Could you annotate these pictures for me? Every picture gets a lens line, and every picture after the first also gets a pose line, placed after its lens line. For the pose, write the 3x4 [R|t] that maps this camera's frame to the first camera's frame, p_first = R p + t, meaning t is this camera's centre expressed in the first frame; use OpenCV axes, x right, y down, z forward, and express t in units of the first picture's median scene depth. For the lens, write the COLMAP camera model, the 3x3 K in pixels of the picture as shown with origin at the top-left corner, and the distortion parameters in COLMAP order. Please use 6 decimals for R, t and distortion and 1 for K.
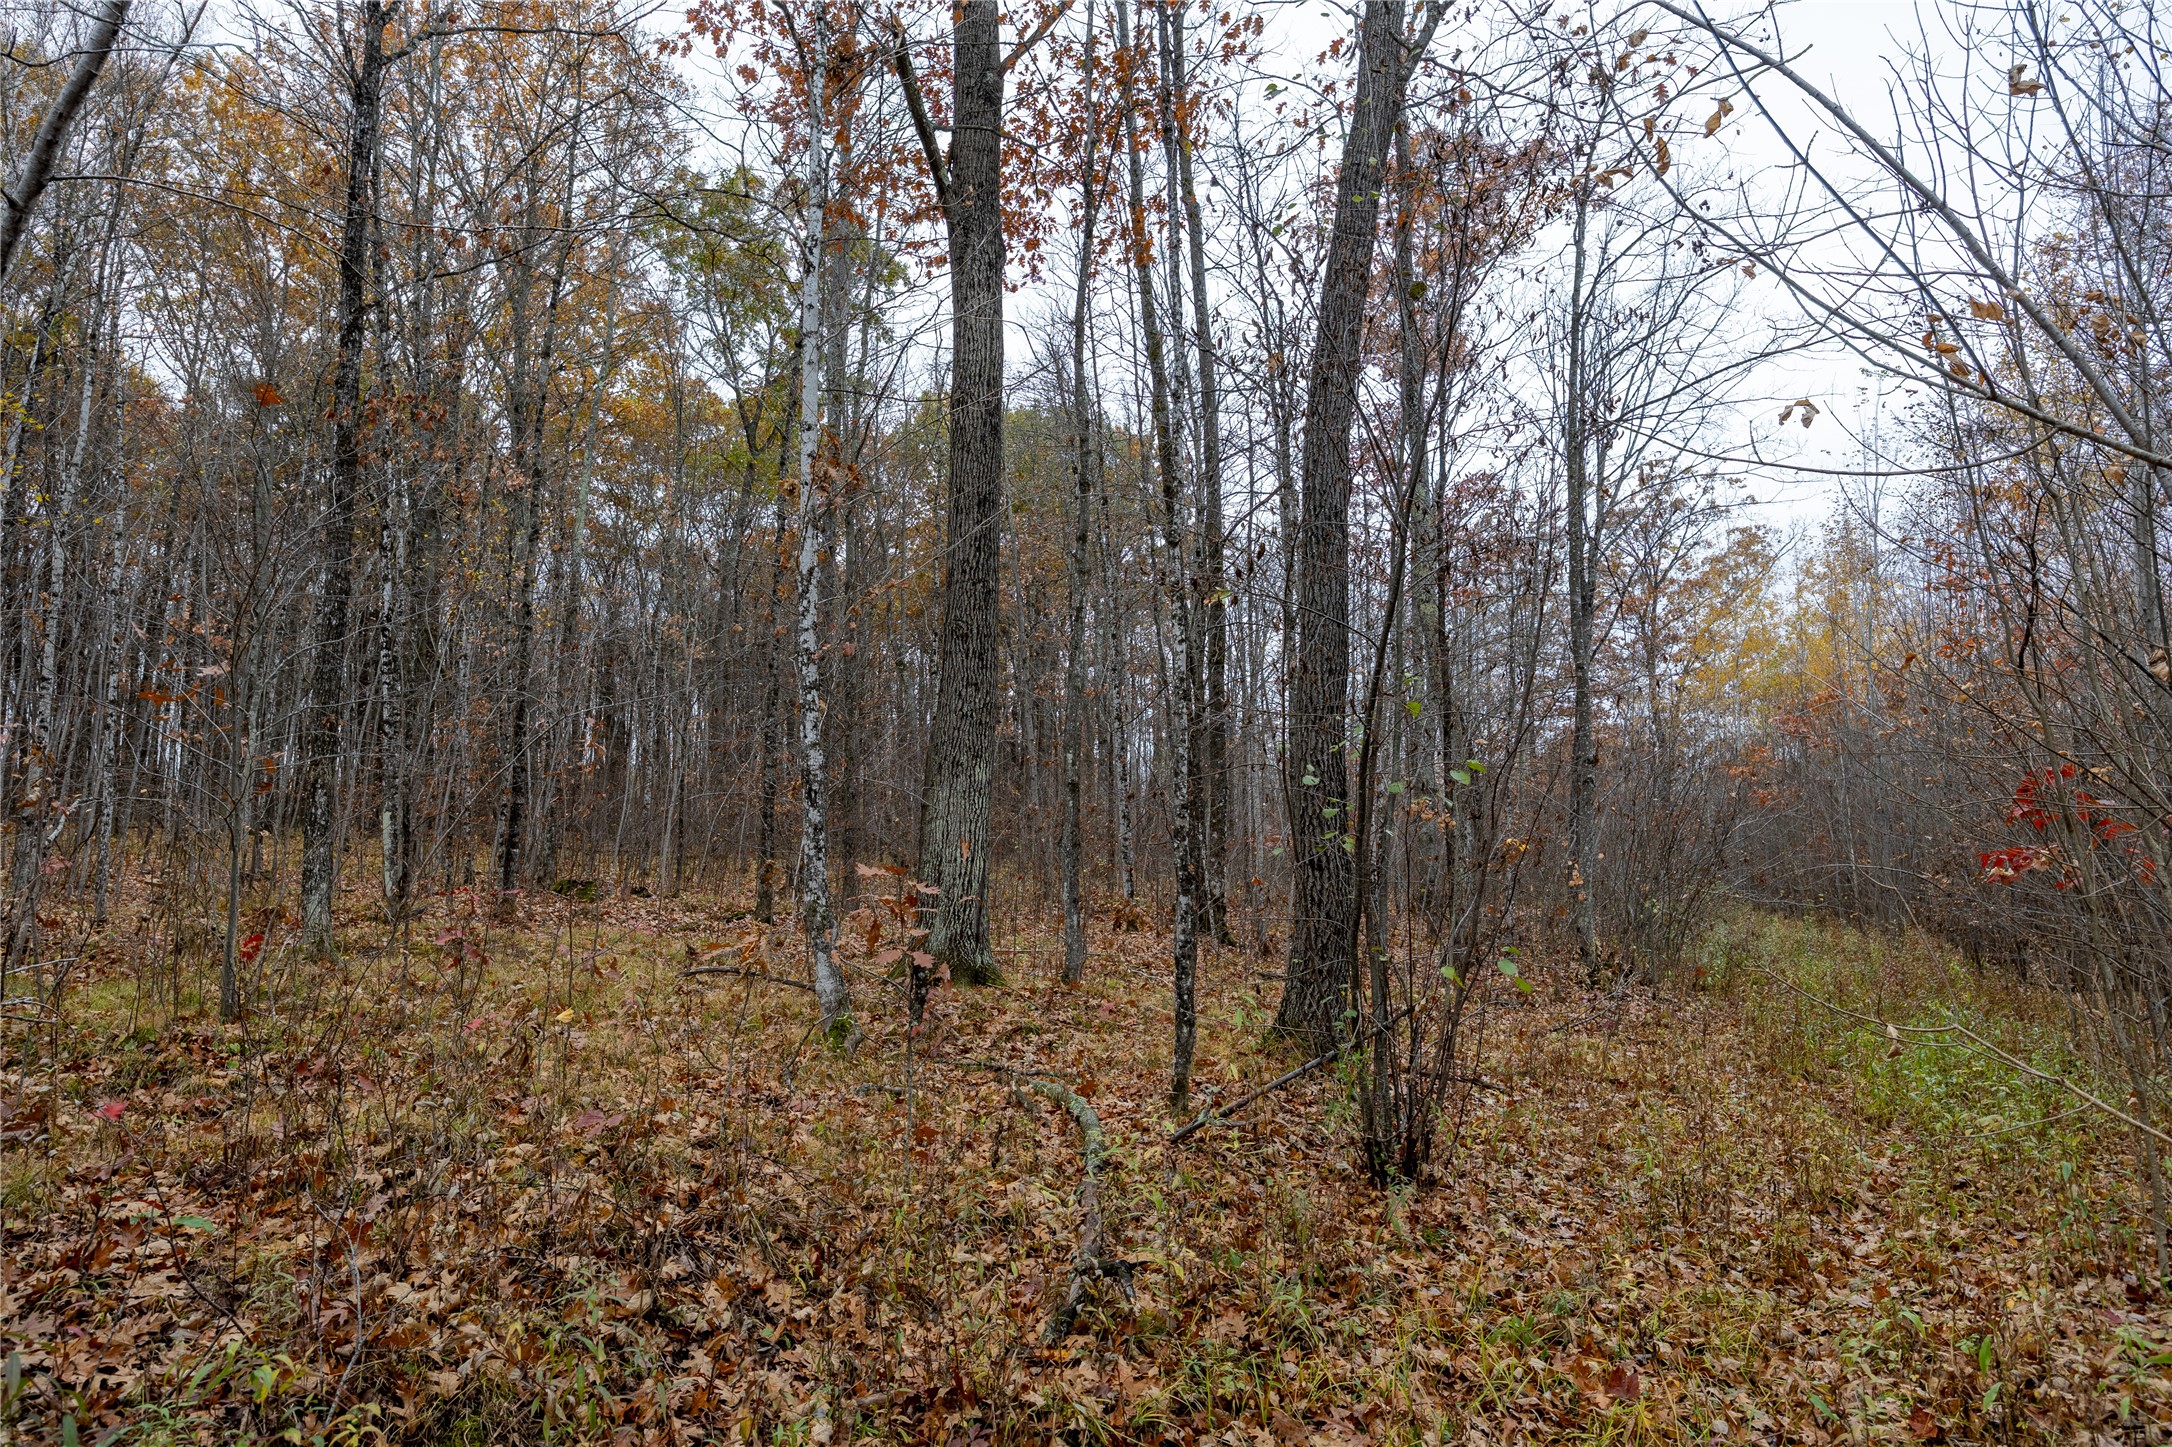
lens RADIAL K [[1255.0, 0, 1083.8], [0, 1255.0, 691.6], [0, 0, 1]] dist [-0.016037, 0.003838]
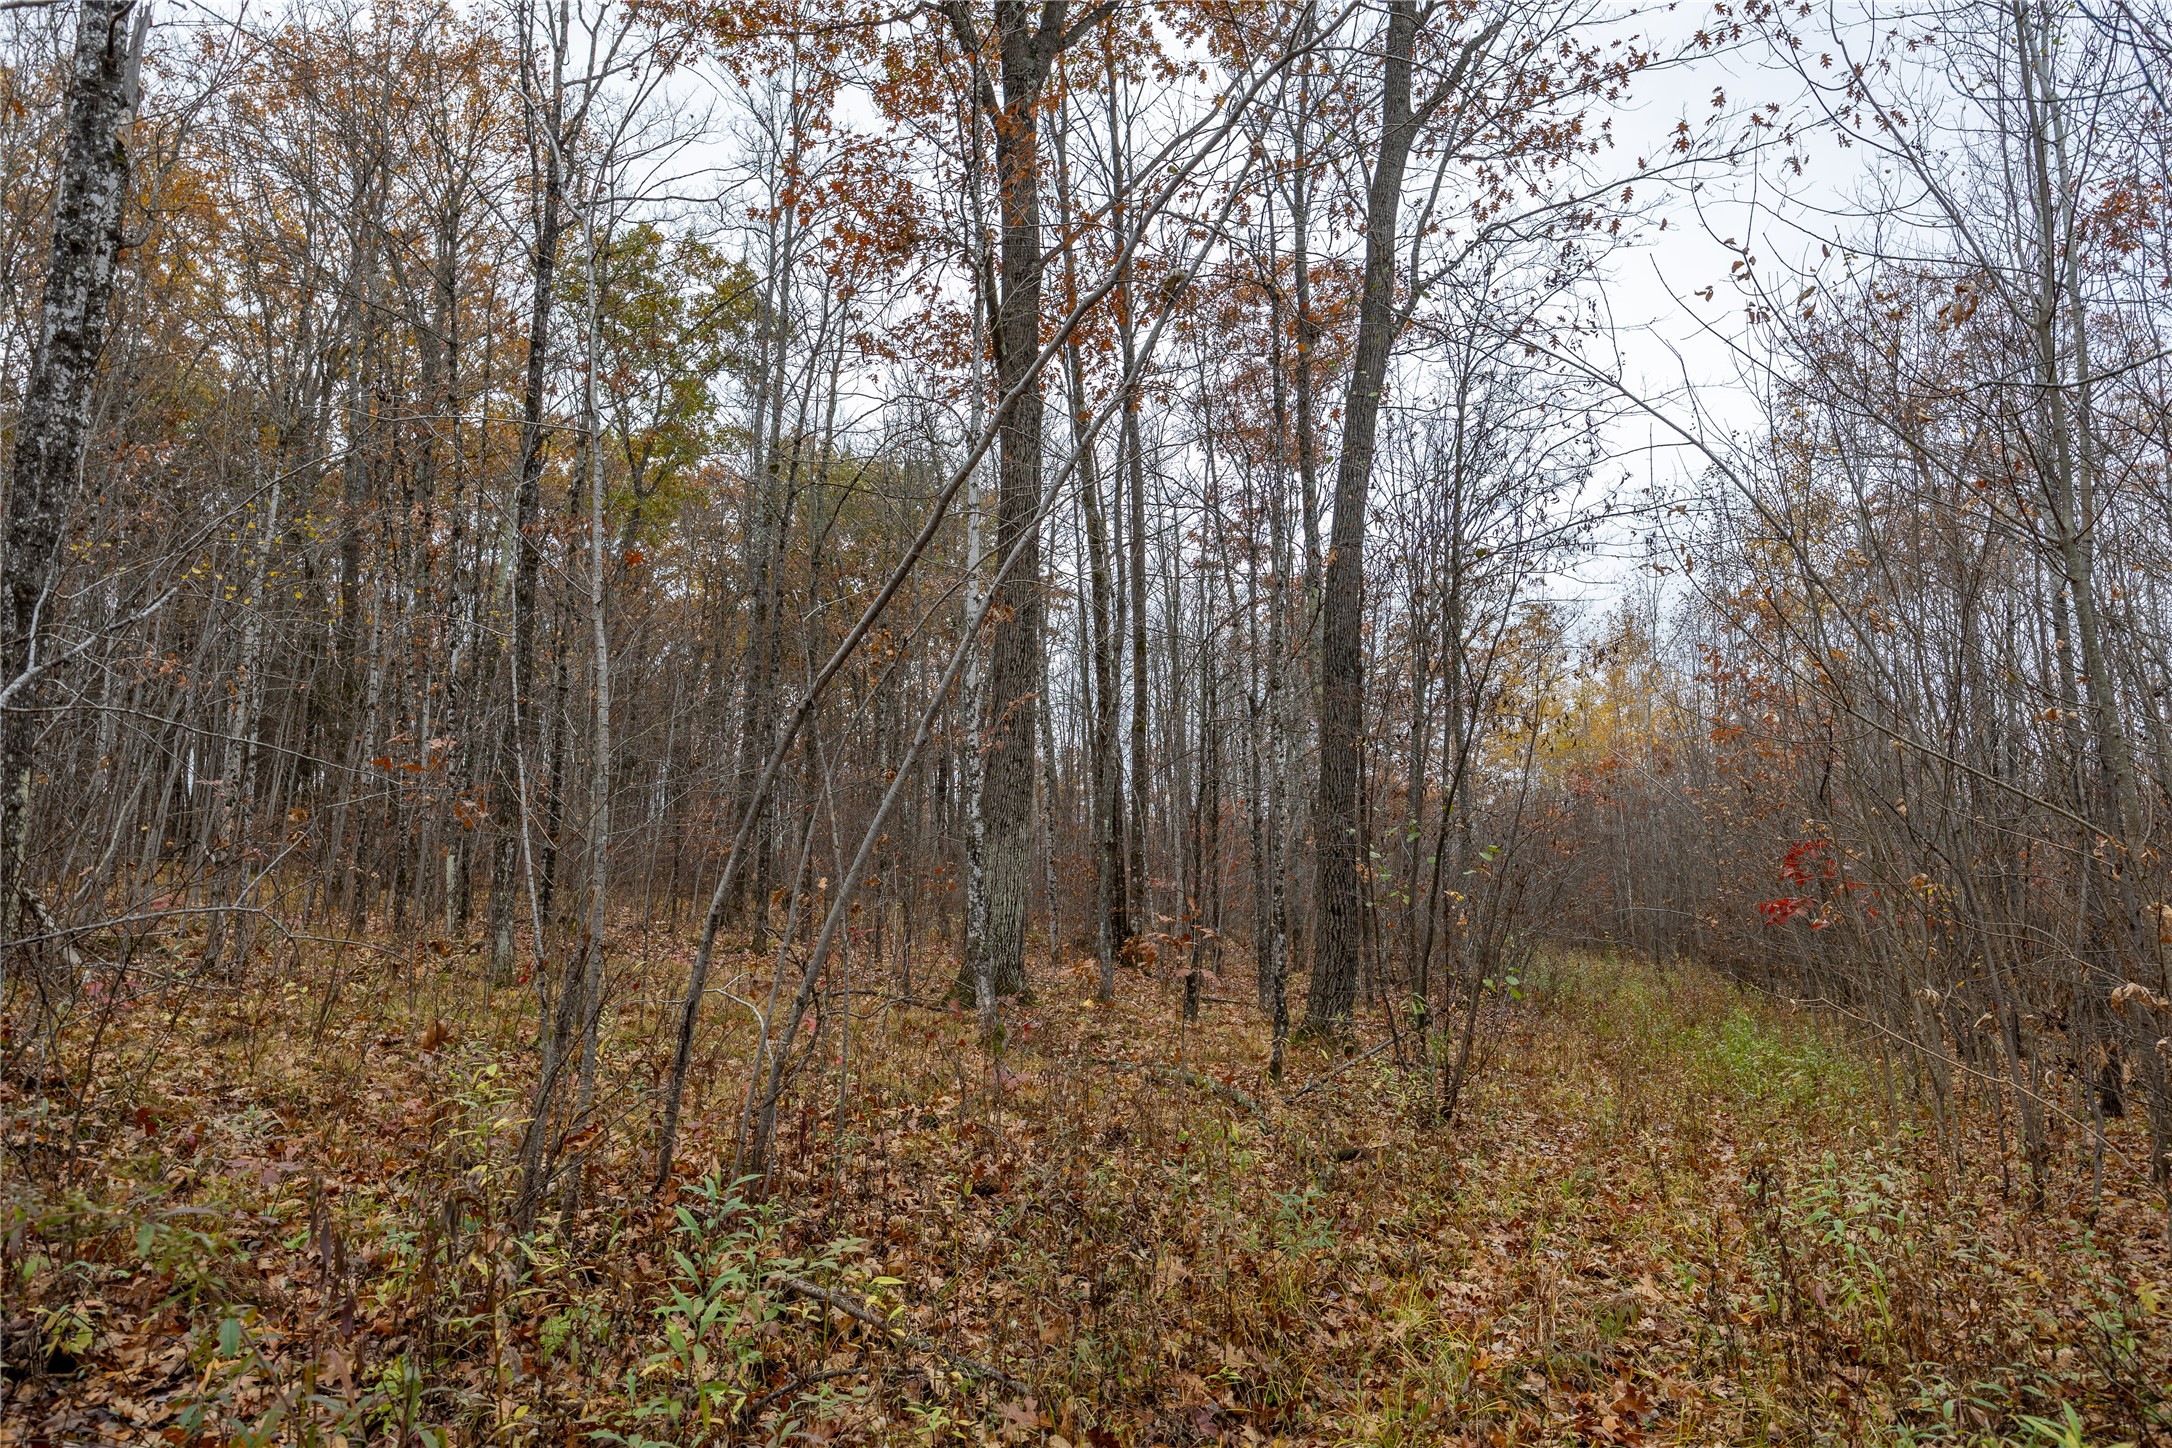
lens RADIAL K [[1255.0, 0, 1083.8], [0, 1255.0, 692.1], [0, 0, 1]] dist [-0.016037, 0.003838]
pose [[0.987735, 0.032485, 0.152722, -0.219980], [-0.027917, 0.999099, -0.031961, -0.036453], [-0.153623, 0.027305, 0.987752, -0.230692]]
